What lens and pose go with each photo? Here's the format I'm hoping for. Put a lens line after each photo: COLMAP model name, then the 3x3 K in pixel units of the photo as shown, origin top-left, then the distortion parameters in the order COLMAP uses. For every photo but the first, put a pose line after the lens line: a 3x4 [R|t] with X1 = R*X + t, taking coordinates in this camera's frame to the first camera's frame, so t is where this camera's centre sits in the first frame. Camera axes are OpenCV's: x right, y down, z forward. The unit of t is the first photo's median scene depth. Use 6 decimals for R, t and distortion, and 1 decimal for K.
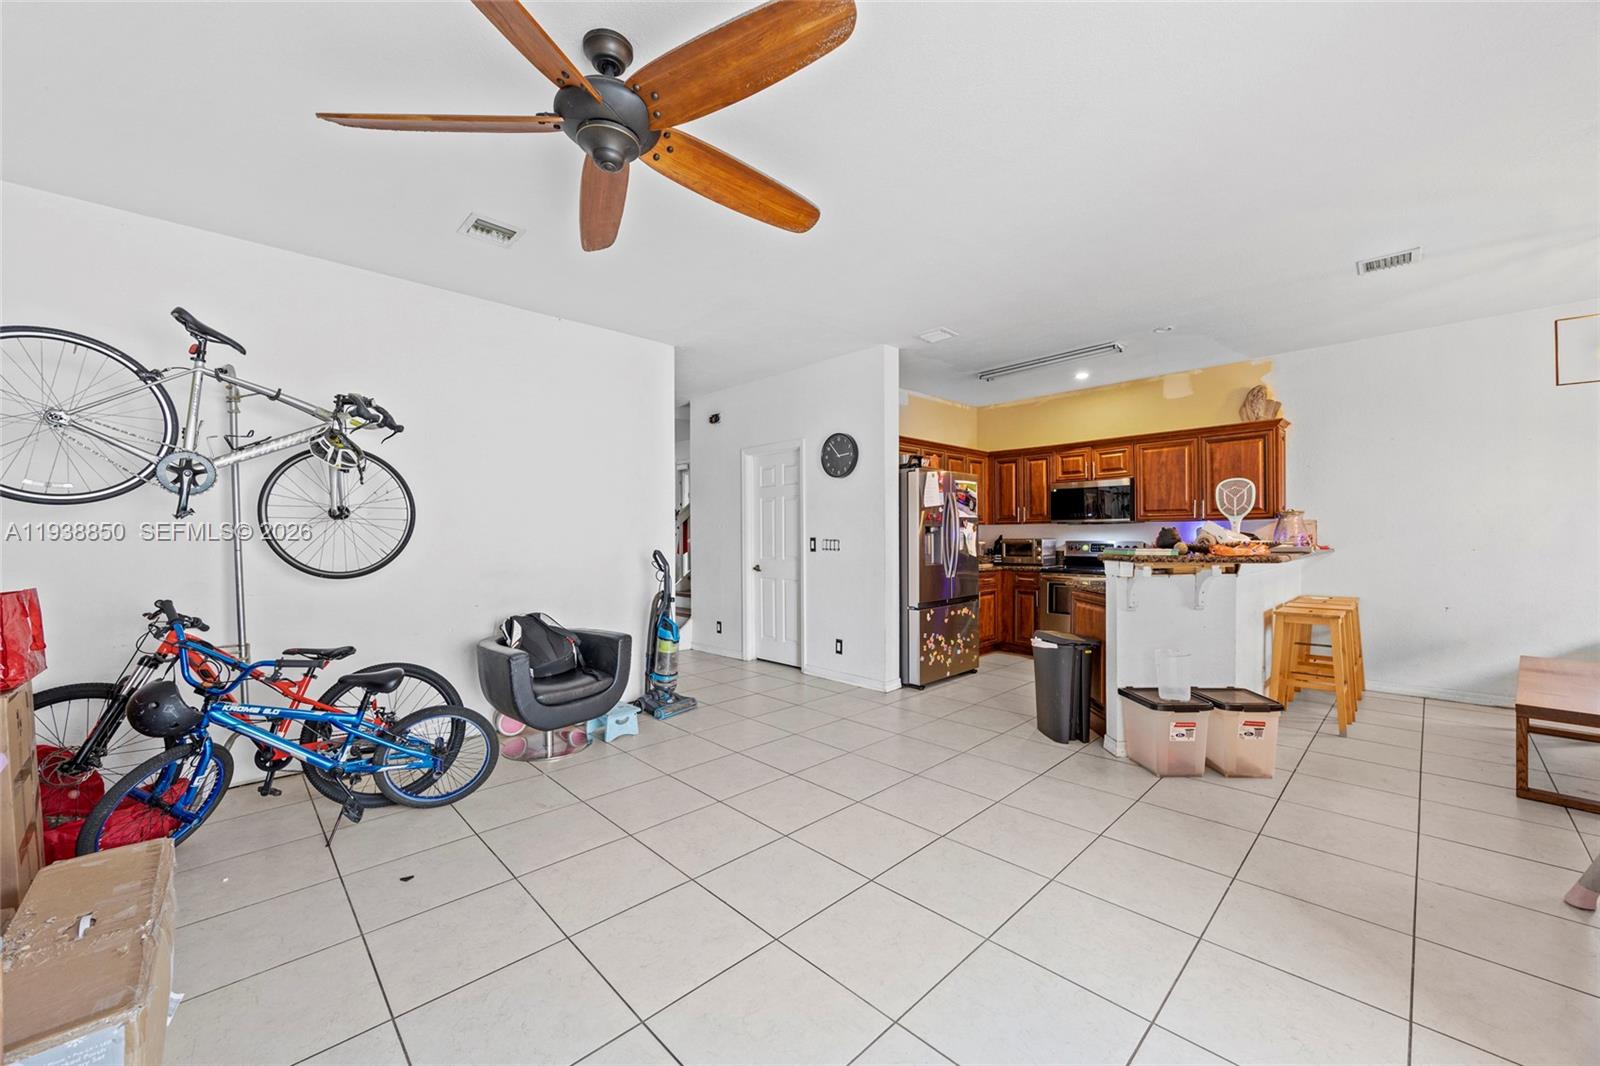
lens RADIAL K [[607.9, 0, 802.8], [0, 607.9, 541.0], [0, 0, 1]] dist [-0.008638, 0.001574]
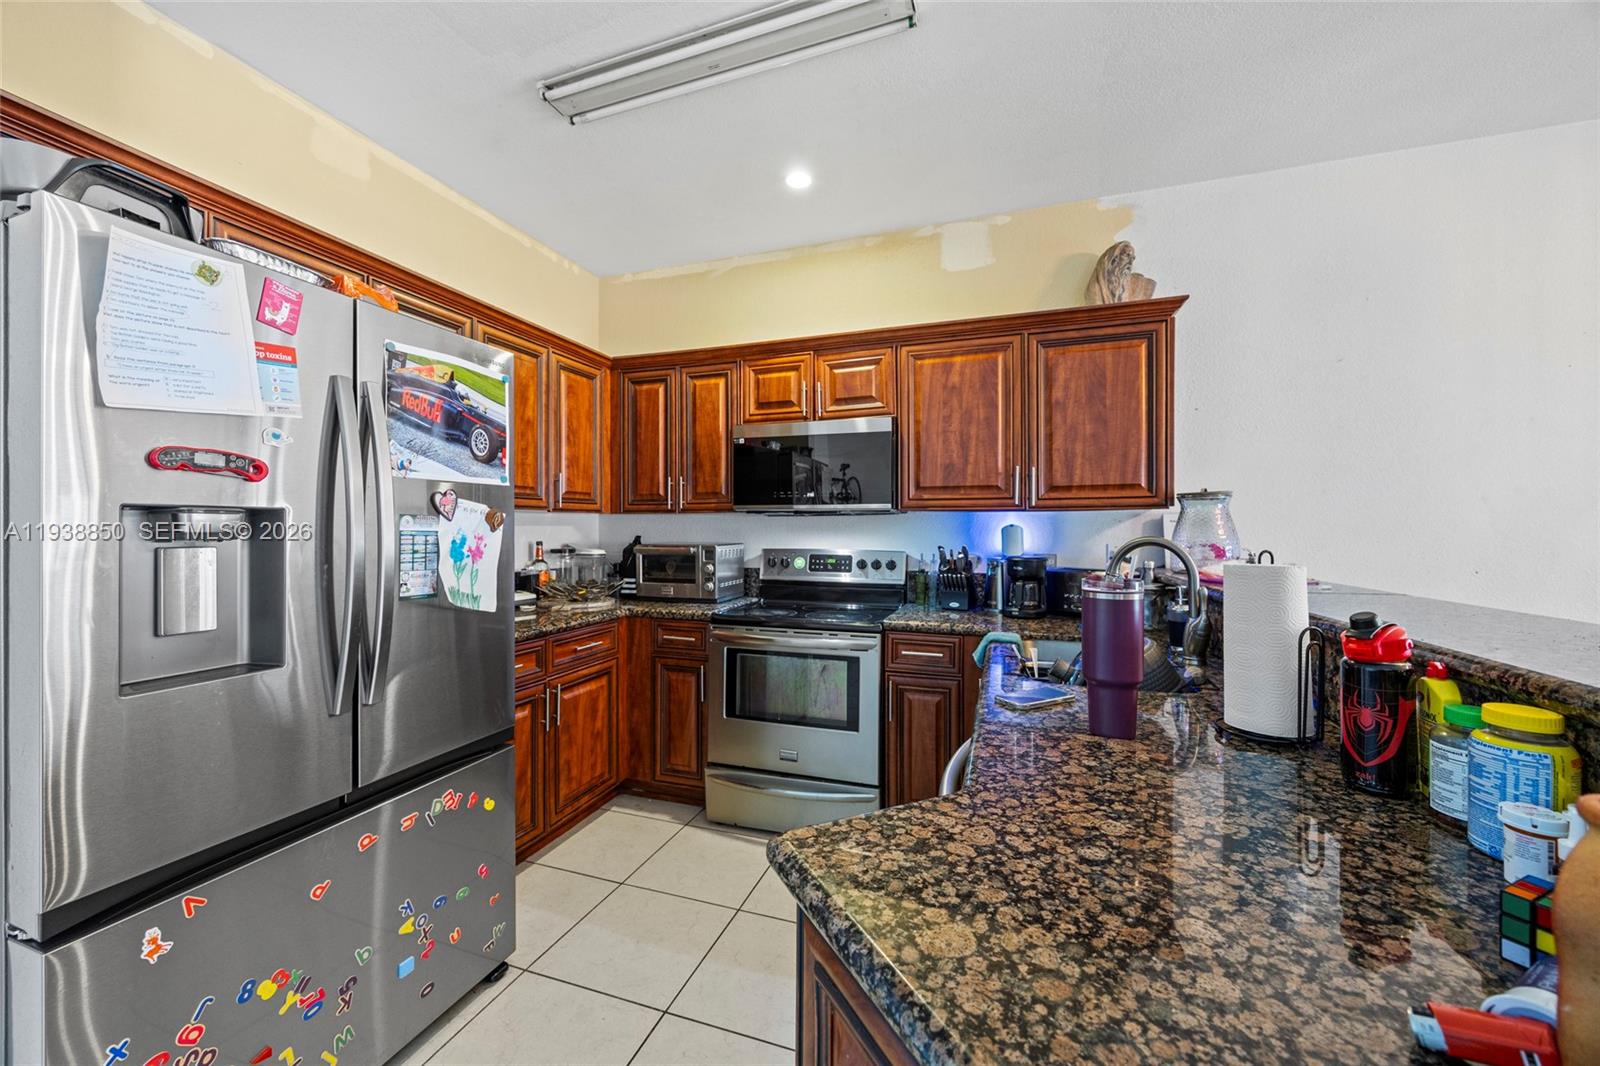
lens RADIAL K [[607.9, 0, 814.0], [0, 607.9, 529.9], [0, 0, 1]] dist [-0.008638, 0.001574]
pose [[0.881144, 0.006404, 0.472804, 0.252782], [-0.002877, 0.999962, -0.008181, -0.012314], [-0.472839, 0.005848, 0.881130, 0.583725]]
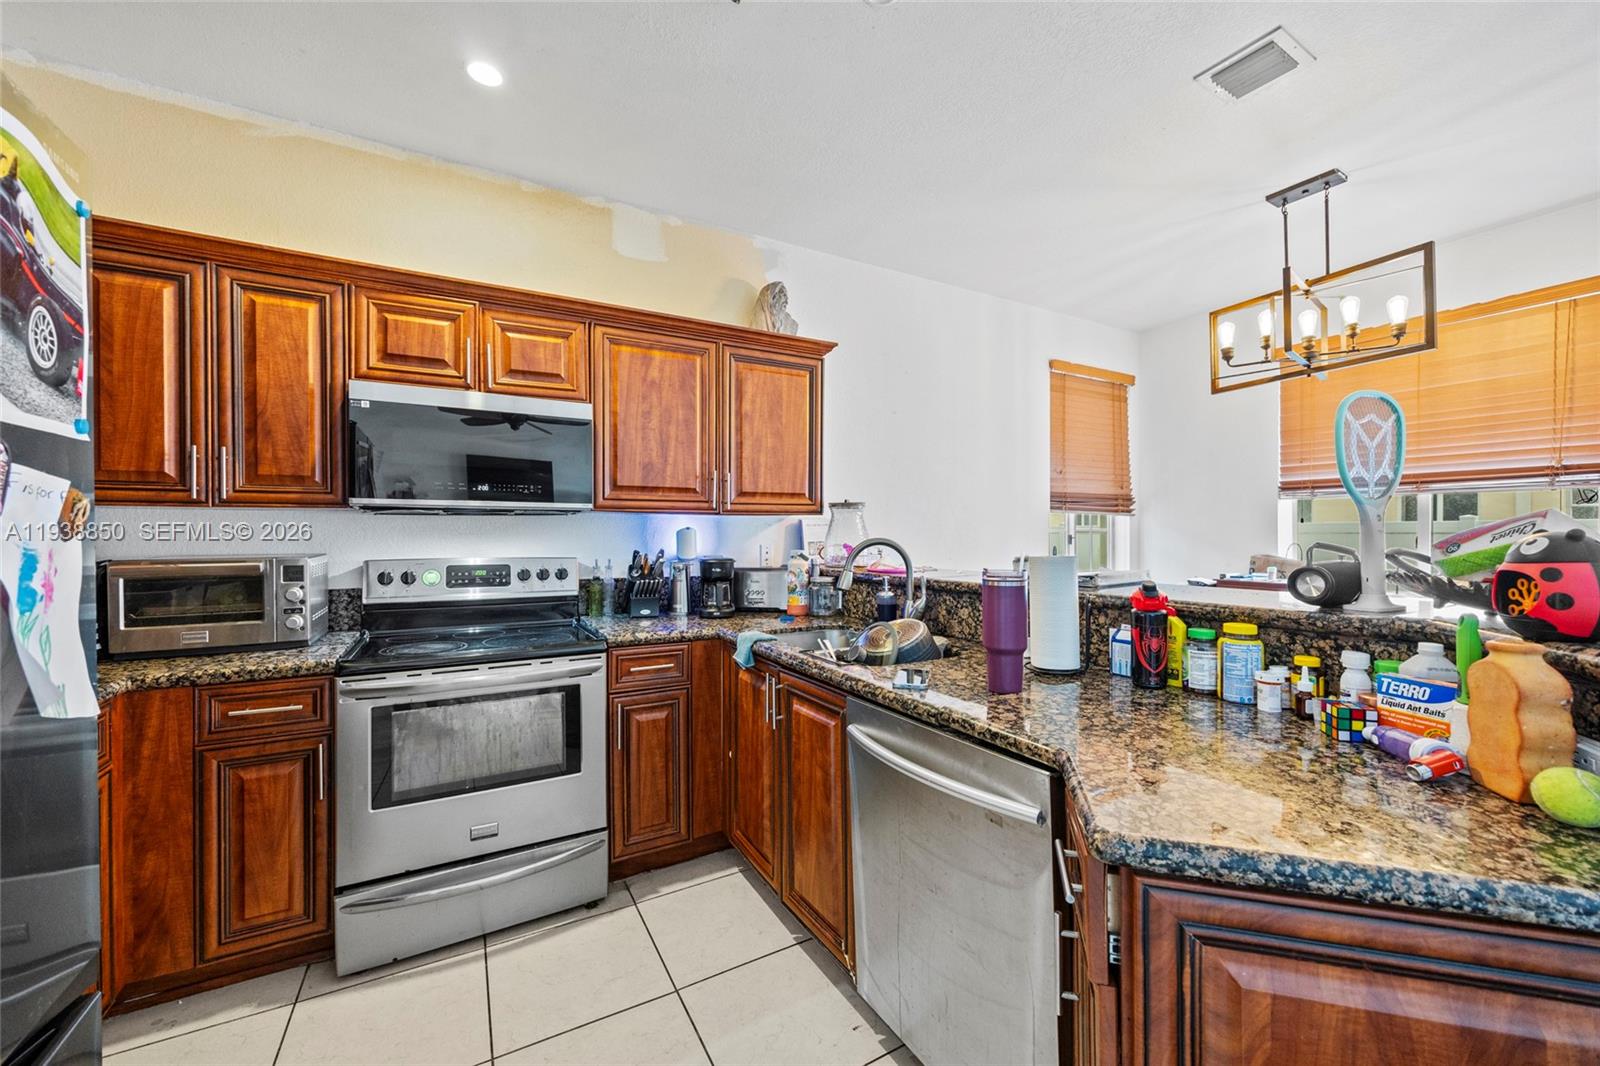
lens RADIAL K [[607.9, 0, 798.0], [0, 607.9, 536.7], [0, 0, 1]] dist [-0.008638, 0.001574]
pose [[0.241176, -0.003140, 0.970476, 0.169132], [0.006896, 0.999975, 0.001521, -0.013493], [-0.970457, 0.006325, 0.241191, 0.724732]]
